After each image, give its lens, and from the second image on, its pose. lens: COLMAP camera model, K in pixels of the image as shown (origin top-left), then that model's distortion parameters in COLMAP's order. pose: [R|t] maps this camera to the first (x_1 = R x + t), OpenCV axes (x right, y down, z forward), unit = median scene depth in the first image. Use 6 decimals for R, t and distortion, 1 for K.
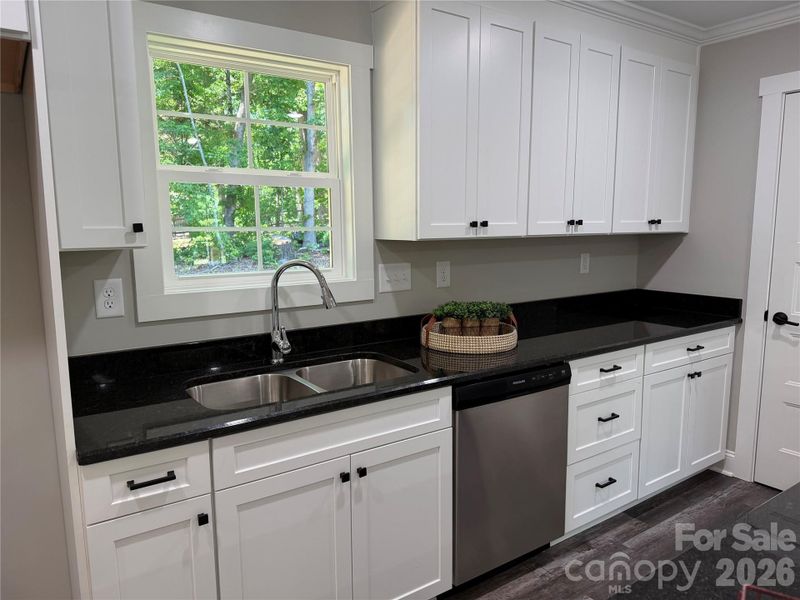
lens RADIAL K [[560.7, 0, 397.2], [0, 560.7, 305.0], [0, 0, 1]] dist [0.072915, -0.091294]
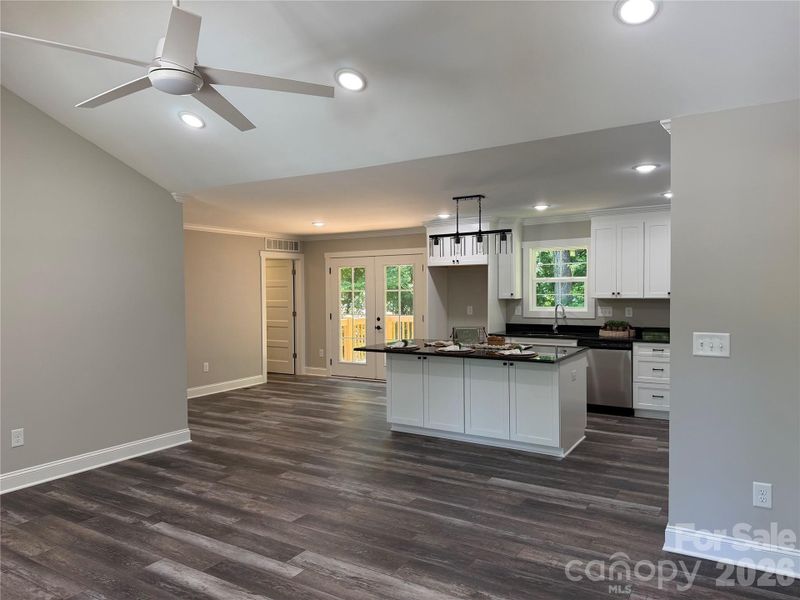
lens RADIAL K [[557.8, 0, 400.0], [0, 557.8, 303.1], [0, 0, 1]] dist [0.118827, -0.176124]
pose [[0.399042, 0.024792, -0.916598, 2.292112], [-0.126060, 0.991626, -0.028059, 0.123211], [0.908226, 0.126743, 0.398825, -1.132153]]
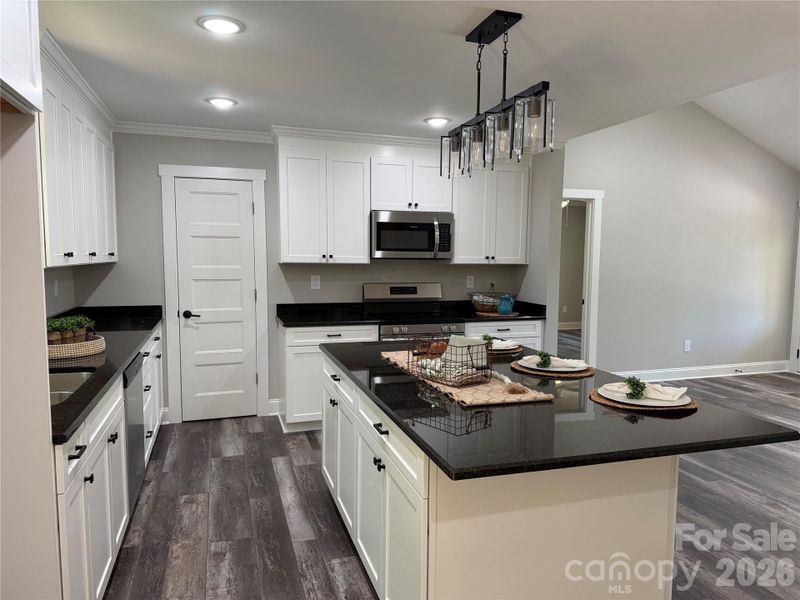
lens RADIAL K [[561.0, 0, 404.0], [0, 561.0, 300.4], [0, 0, 1]] dist [0.106073, -0.140369]
pose [[0.281148, -0.068637, 0.957207, -0.846161], [0.128632, 0.991134, 0.033289, 0.011937], [-0.951004, 0.113768, 0.287485, -0.071381]]
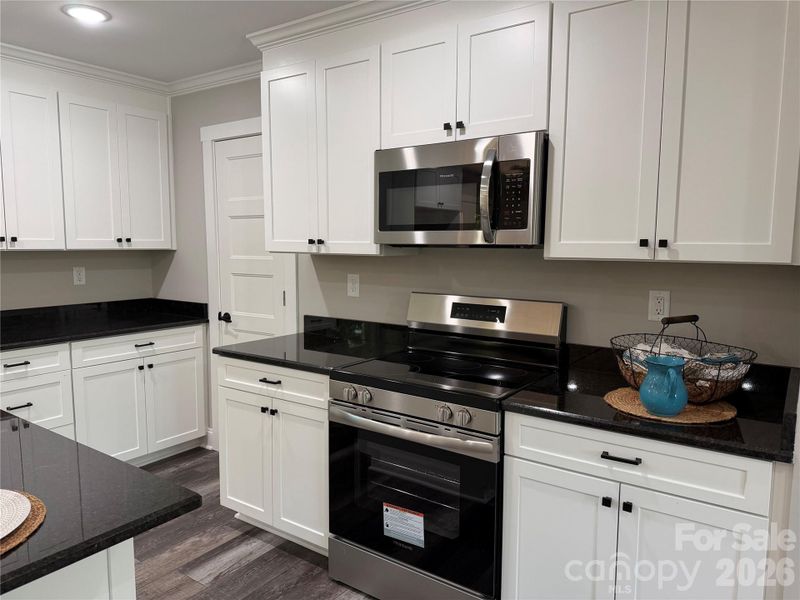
lens RADIAL K [[557.8, 0, 400.0], [0, 557.8, 303.1], [0, 0, 1]] dist [0.118827, -0.176124]
pose [[0.936636, -0.027688, 0.349209, 0.719003], [0.040662, 0.998726, -0.029875, 0.054211], [-0.347937, 0.042181, 0.936568, -0.378710]]
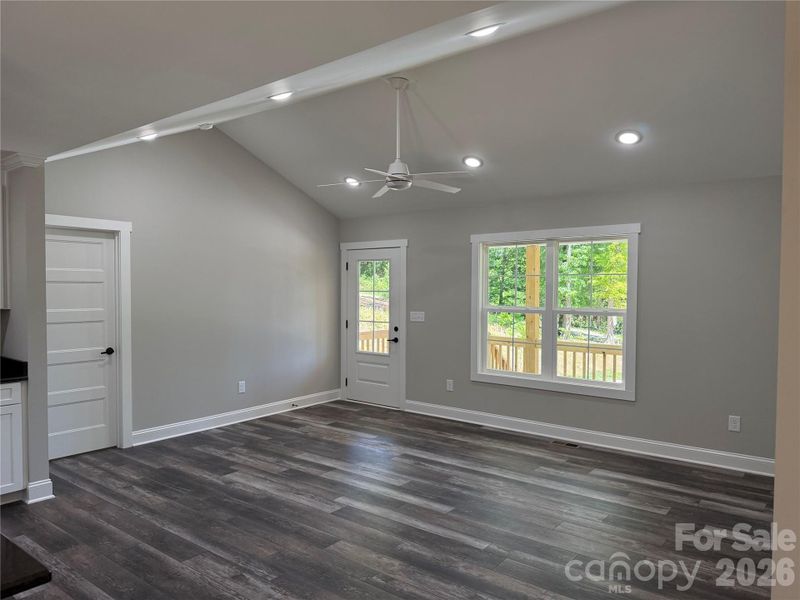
lens RADIAL K [[560.7, 0, 397.2], [0, 560.7, 305.0], [0, 0, 1]] dist [0.072915, -0.091294]
pose [[-0.303857, -0.021543, 0.952474, -0.584380], [0.133829, 0.988867, 0.065060, 0.040702], [-0.943271, 0.147237, -0.297591, -0.512105]]
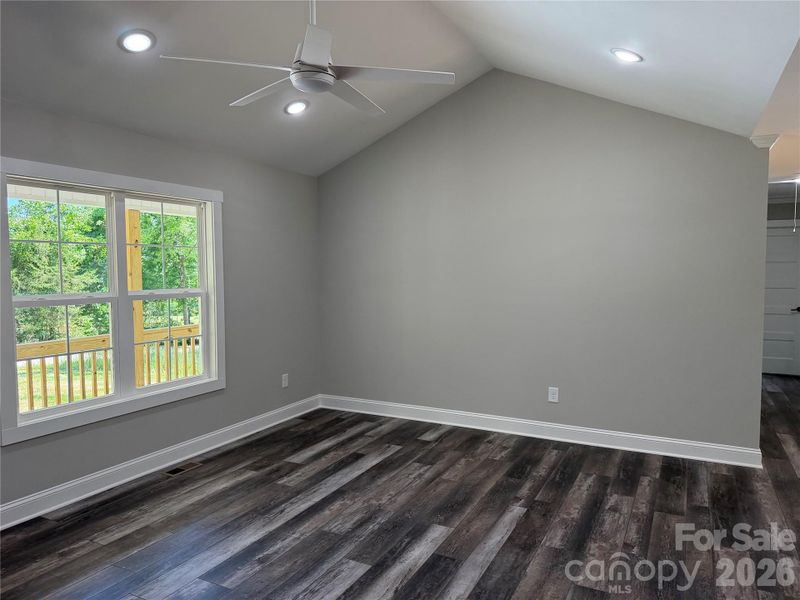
lens RADIAL K [[561.0, 0, 404.0], [0, 561.0, 300.4], [0, 0, 1]] dist [0.106073, -0.140369]
pose [[-0.877706, 0.038575, -0.477644, 1.616468], [-0.060158, 0.979999, 0.189690, -0.046487], [0.475408, 0.195226, -0.857831, -0.018316]]
